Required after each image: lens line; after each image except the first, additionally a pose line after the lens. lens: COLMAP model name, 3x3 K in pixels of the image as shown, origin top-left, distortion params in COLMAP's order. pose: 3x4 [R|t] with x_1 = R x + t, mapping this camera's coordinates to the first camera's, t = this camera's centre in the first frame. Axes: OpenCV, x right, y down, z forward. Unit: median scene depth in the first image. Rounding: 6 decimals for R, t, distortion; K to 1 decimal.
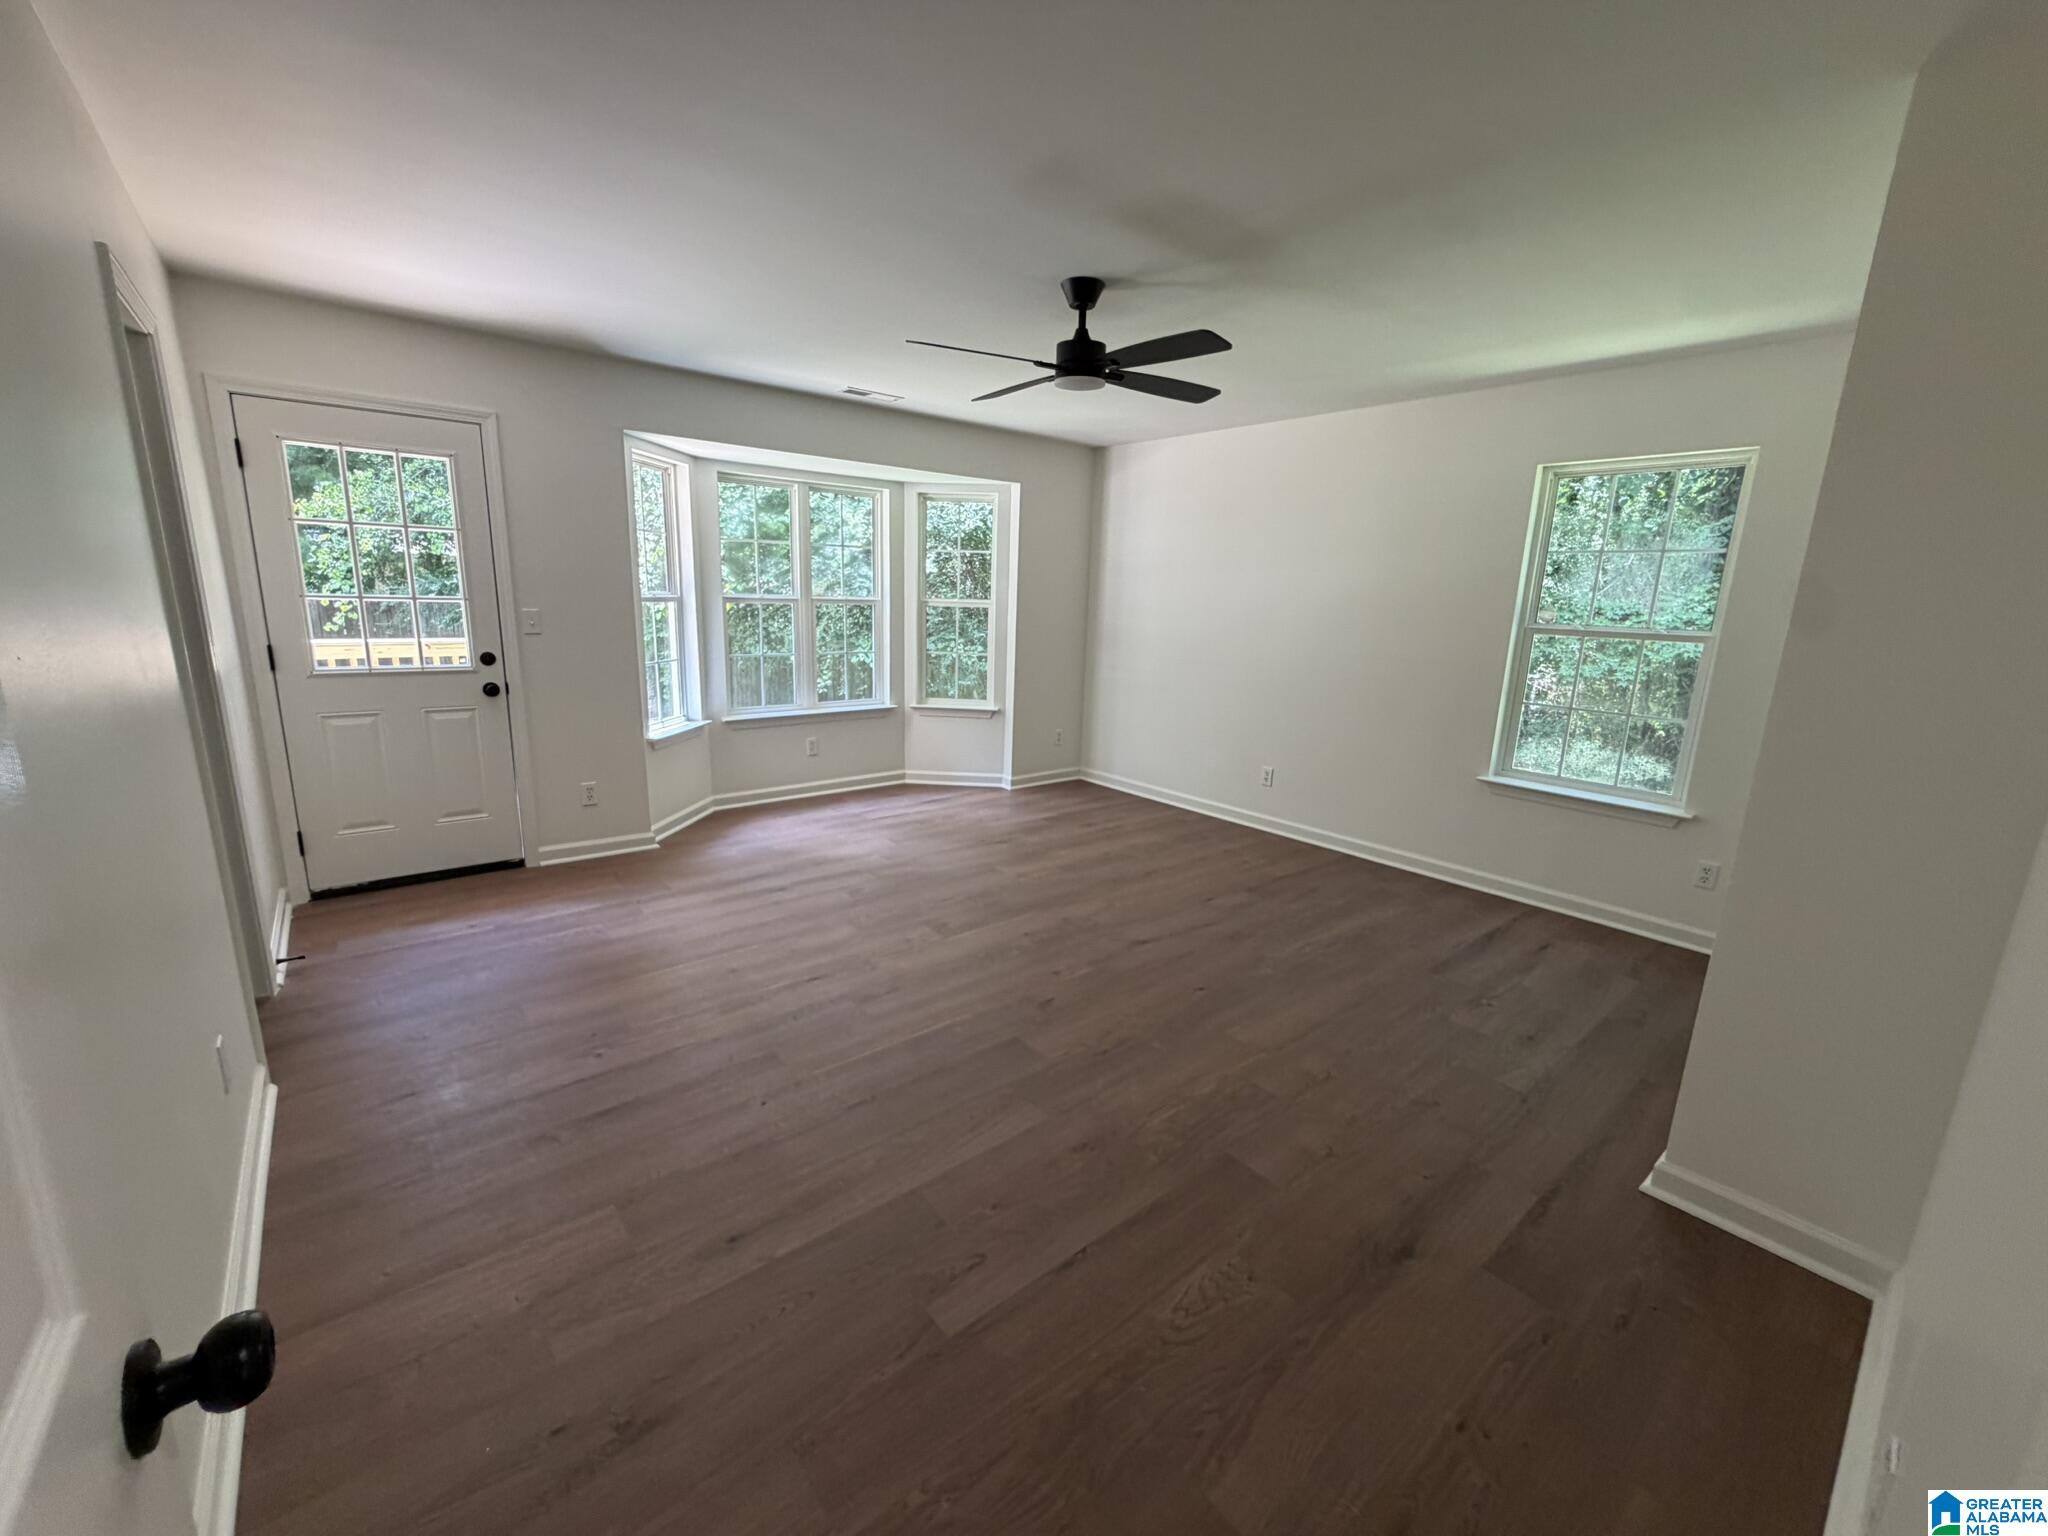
lens RADIAL K [[822.3, 0, 1024.0], [0, 822.3, 768.0], [0, 0, 1]] dist [0.000715, 0.000655]
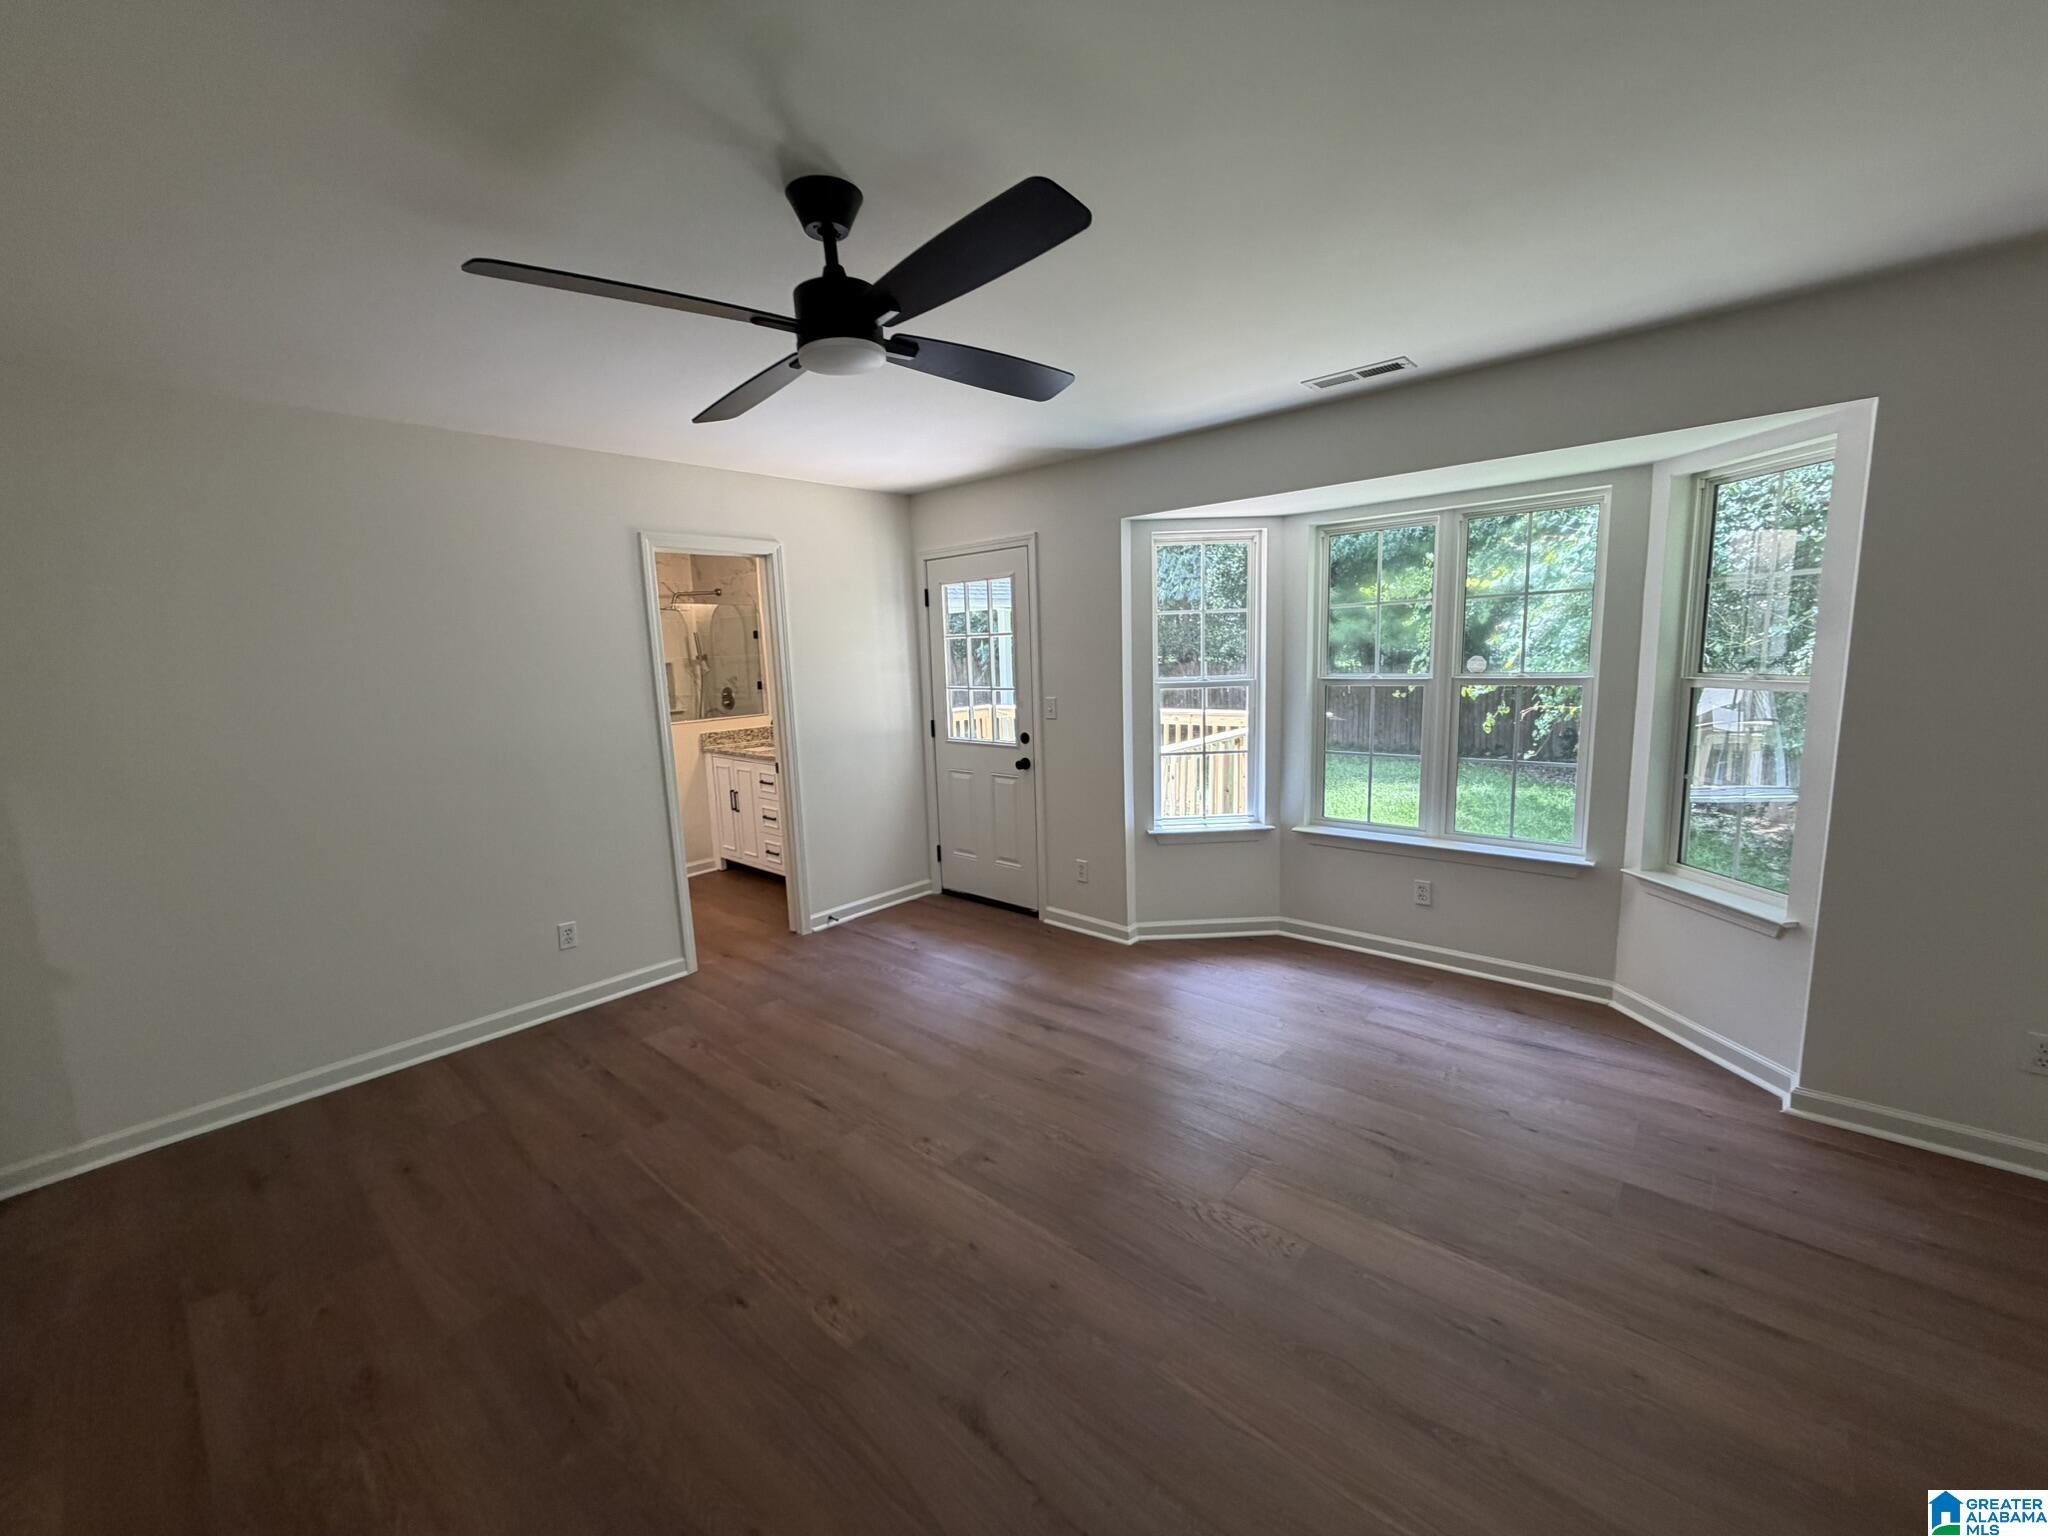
lens RADIAL K [[822.3, 0, 1024.0], [0, 822.3, 768.0], [0, 0, 1]] dist [0.000715, 0.000655]
pose [[0.144260, 0.105903, -0.983857, 0.516831], [-0.173495, 0.981562, 0.080217, -0.182204], [0.974212, 0.159122, 0.159974, 0.798387]]
